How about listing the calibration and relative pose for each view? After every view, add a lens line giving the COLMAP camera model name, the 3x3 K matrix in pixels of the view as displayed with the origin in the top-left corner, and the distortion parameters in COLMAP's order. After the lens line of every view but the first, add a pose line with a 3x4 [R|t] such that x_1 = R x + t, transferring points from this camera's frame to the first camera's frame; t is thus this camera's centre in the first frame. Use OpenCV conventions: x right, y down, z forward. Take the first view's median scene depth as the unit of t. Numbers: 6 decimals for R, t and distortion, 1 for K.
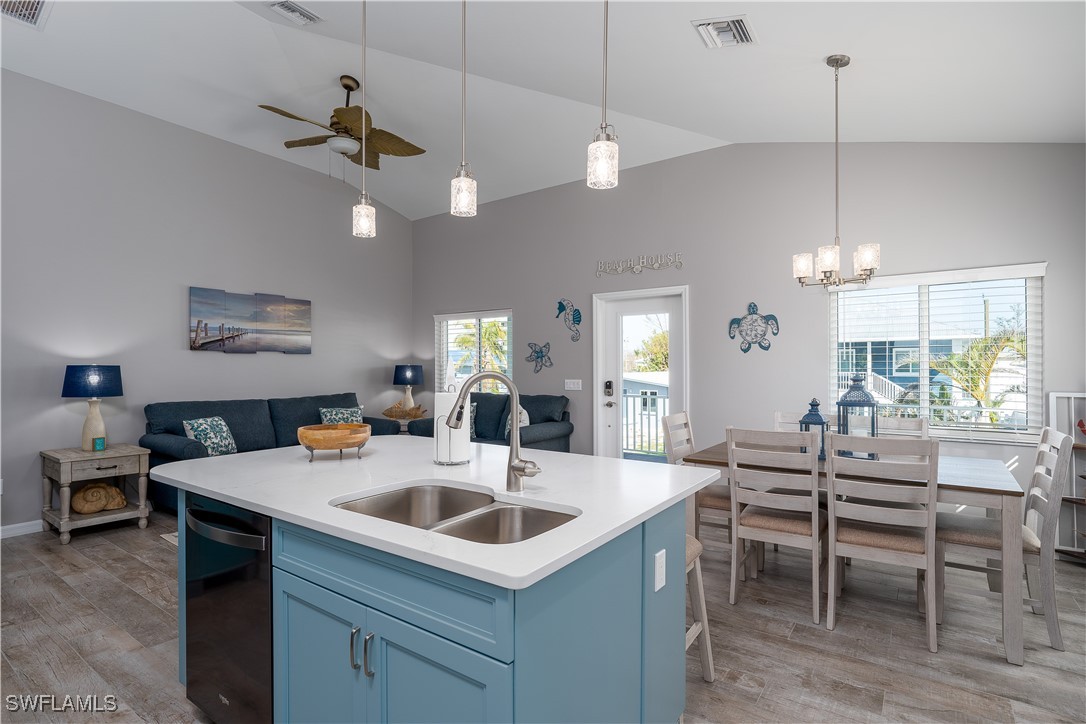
lens RADIAL K [[518.2, 0, 544.0], [0, 518.2, 362.3], [0, 0, 1]] dist [-0.000498, -0.000196]
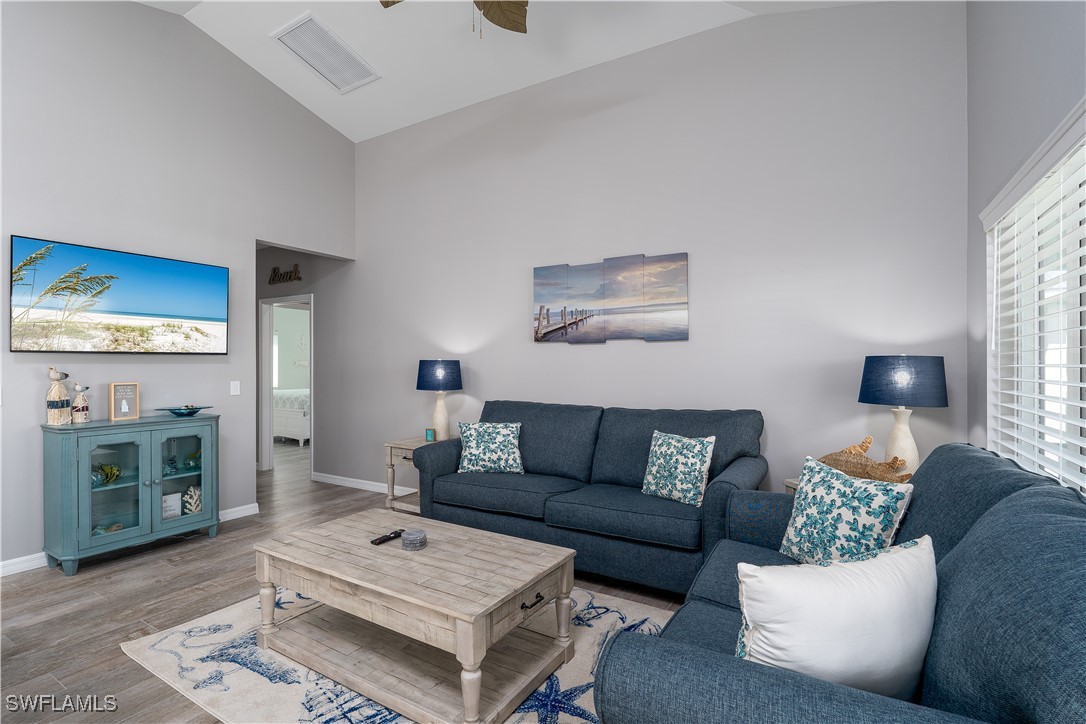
lens RADIAL K [[518.2, 0, 542.0], [0, 518.2, 359.6], [0, 0, 1]] dist [-0.000498, -0.000196]
pose [[0.072944, -0.002134, -0.997334, 0.169605], [0.009818, 0.999951, -0.001421, 0.006974], [0.997288, -0.009689, 0.072961, 0.939599]]
